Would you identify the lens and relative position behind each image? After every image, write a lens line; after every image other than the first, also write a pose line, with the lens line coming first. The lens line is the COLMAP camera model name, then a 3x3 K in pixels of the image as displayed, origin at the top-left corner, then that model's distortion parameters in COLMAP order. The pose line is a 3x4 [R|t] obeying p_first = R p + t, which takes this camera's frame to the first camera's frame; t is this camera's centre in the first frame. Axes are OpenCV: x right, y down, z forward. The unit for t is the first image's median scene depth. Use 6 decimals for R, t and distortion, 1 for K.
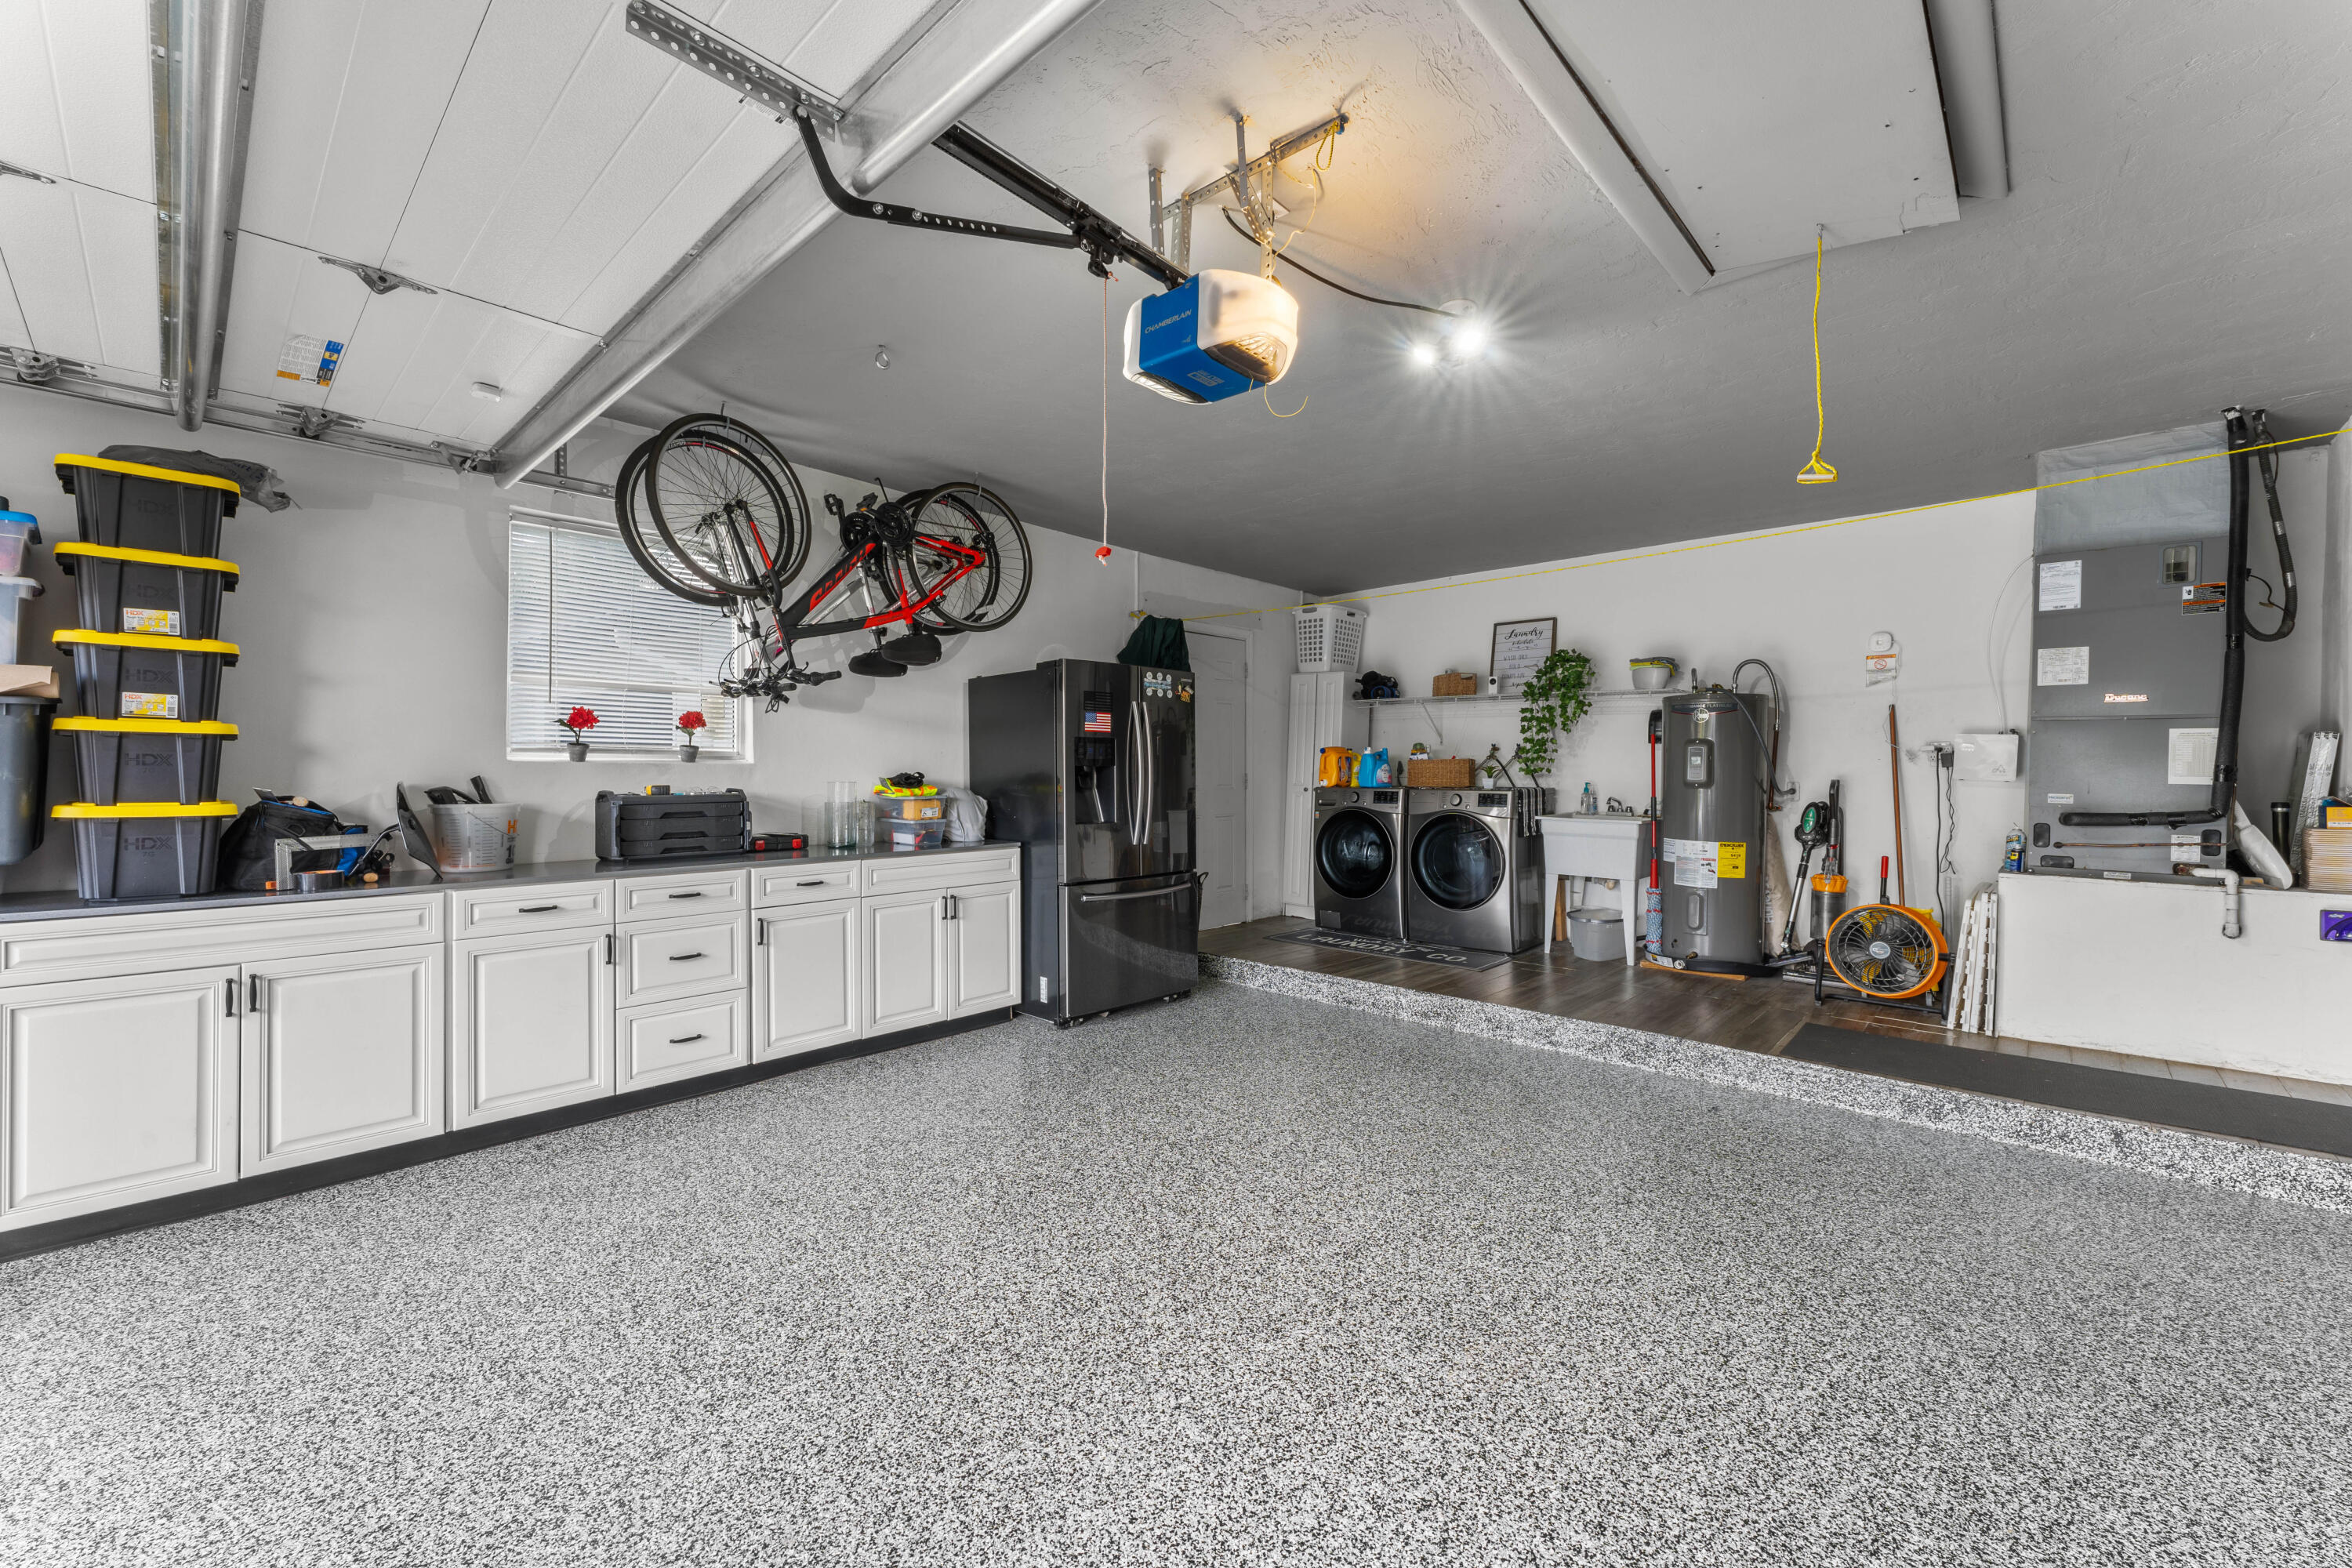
lens RADIAL K [[954.4, 0, 1185.2], [0, 954.4, 756.3], [0, 0, 1]] dist [-0.000141, -0.000420]
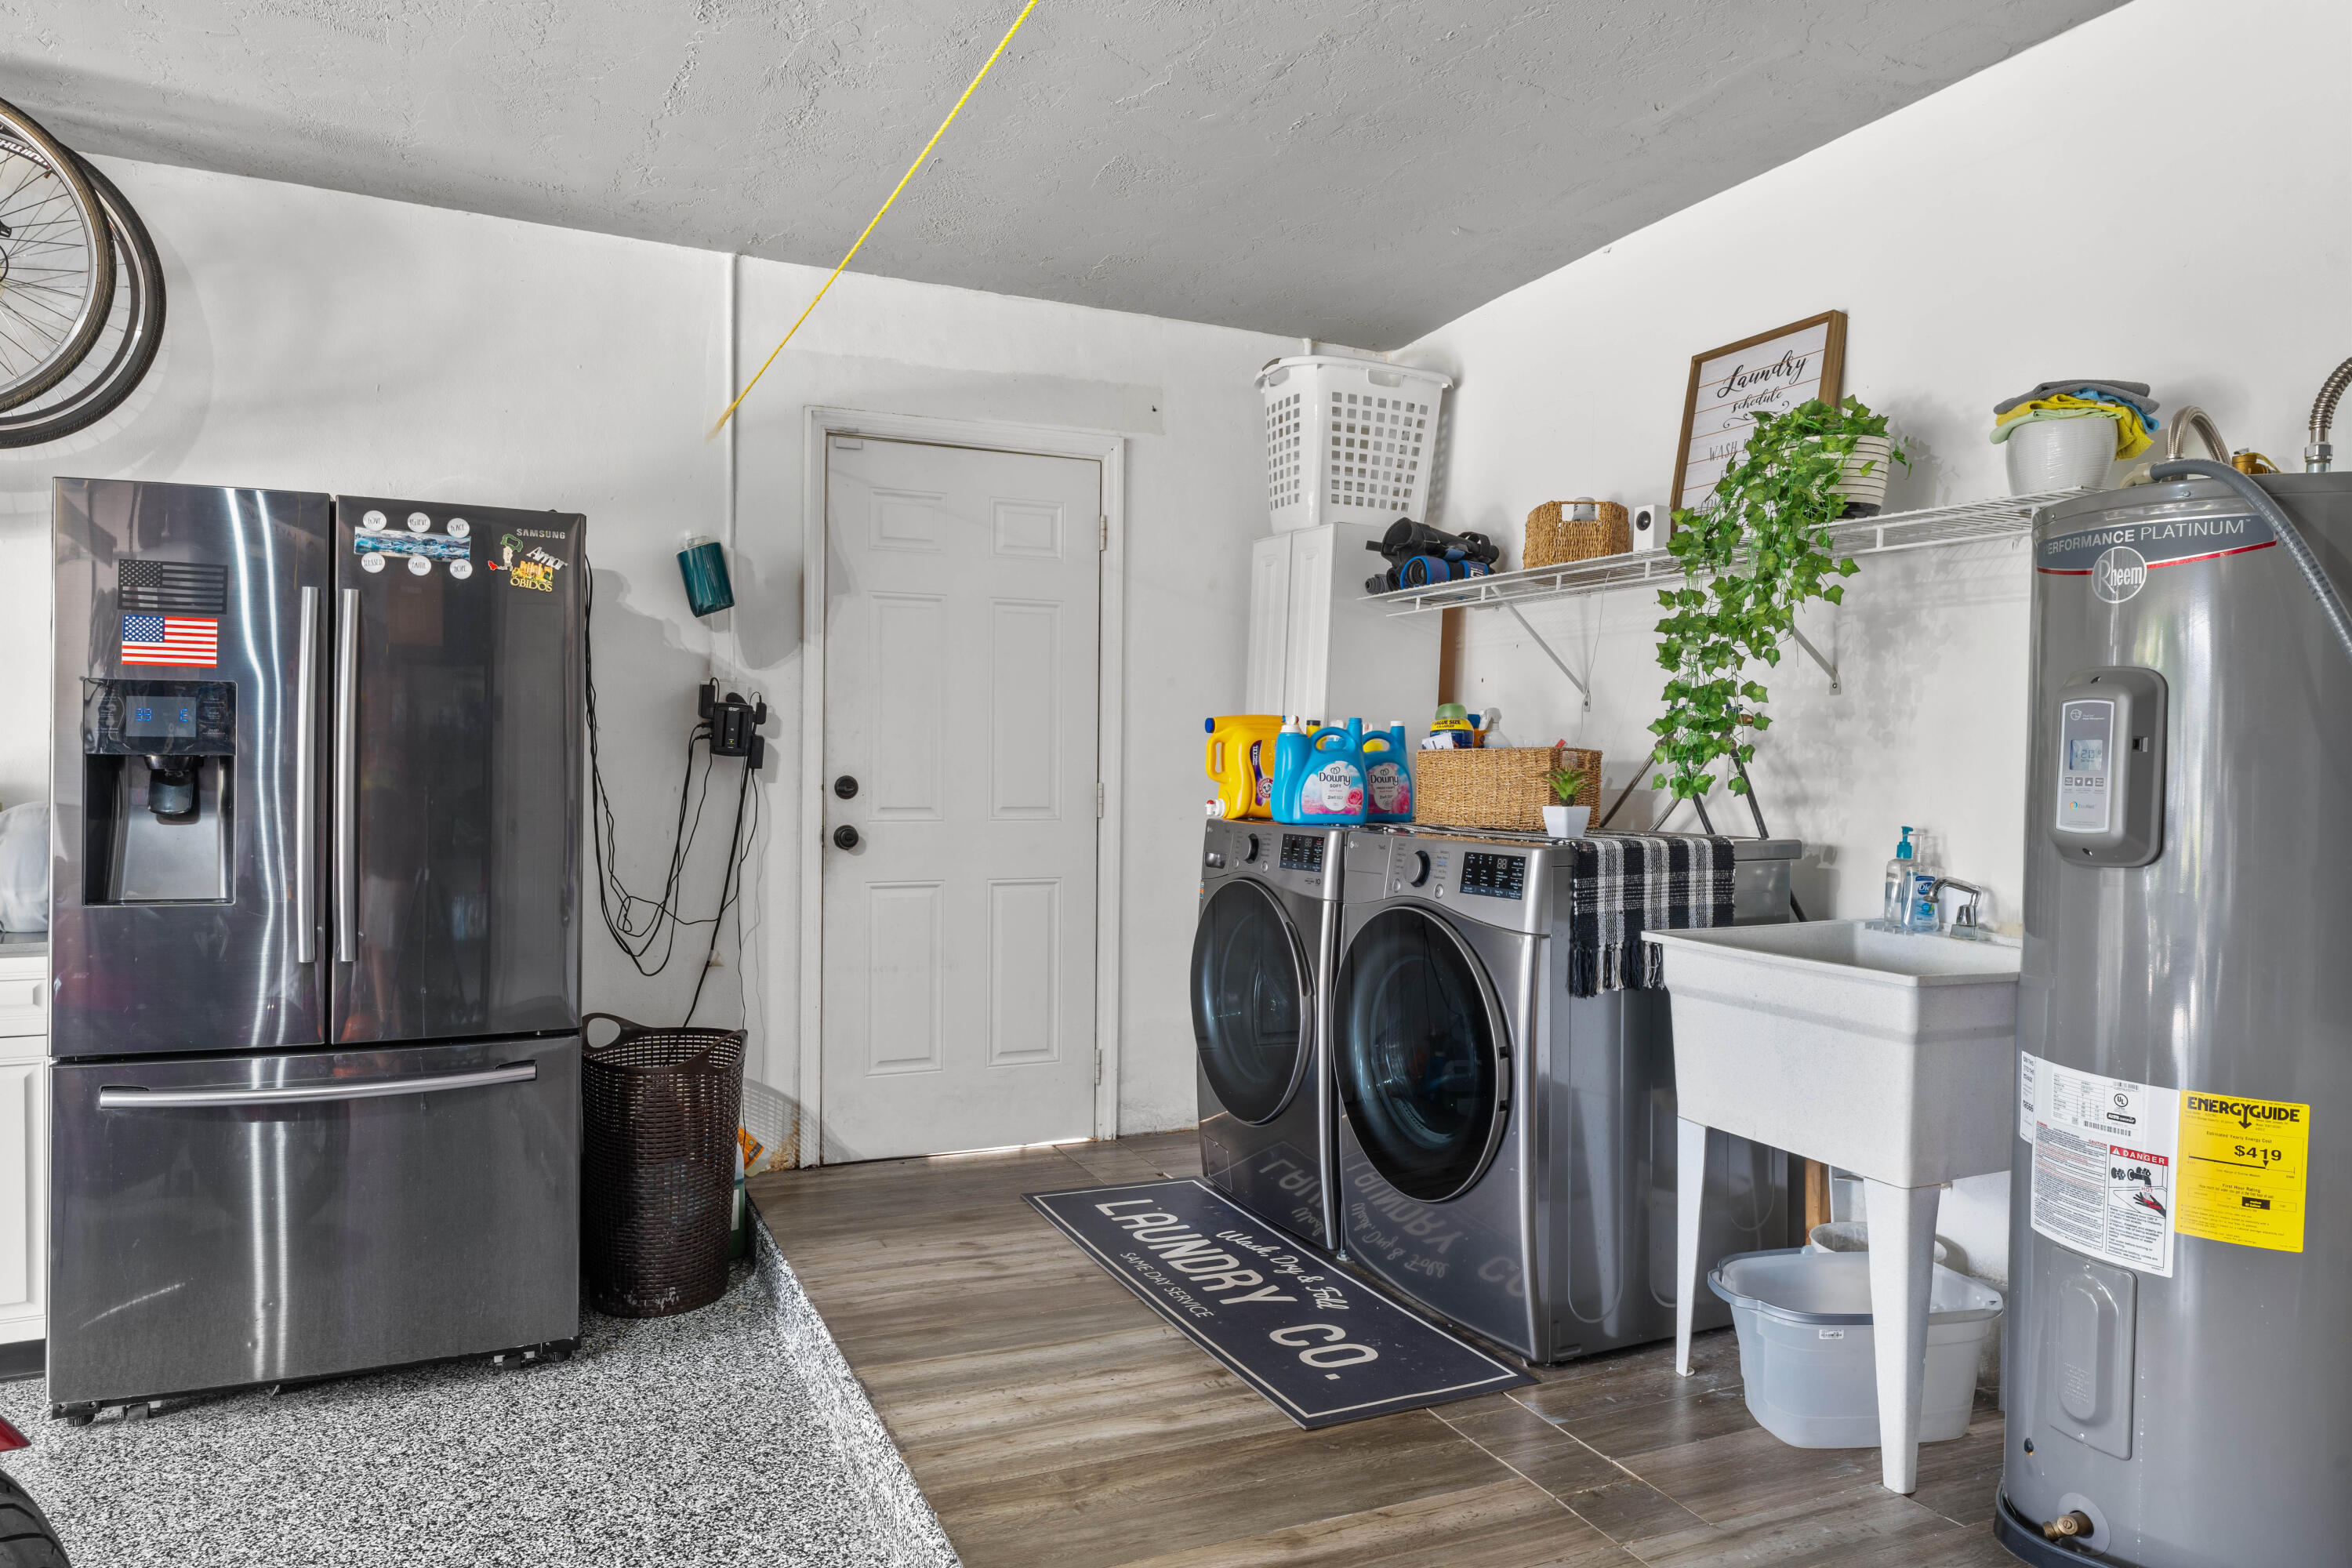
lens RADIAL K [[1480.6, 0, 1171.8], [0, 1480.6, 754.2], [0, 0, 1]] dist [-0.065425, -0.000734]
pose [[0.907302, 0.011073, -0.420333, 0.412627], [-0.009673, 0.999938, 0.005462, 0.003333], [0.420367, -0.000889, 0.907354, 0.486997]]
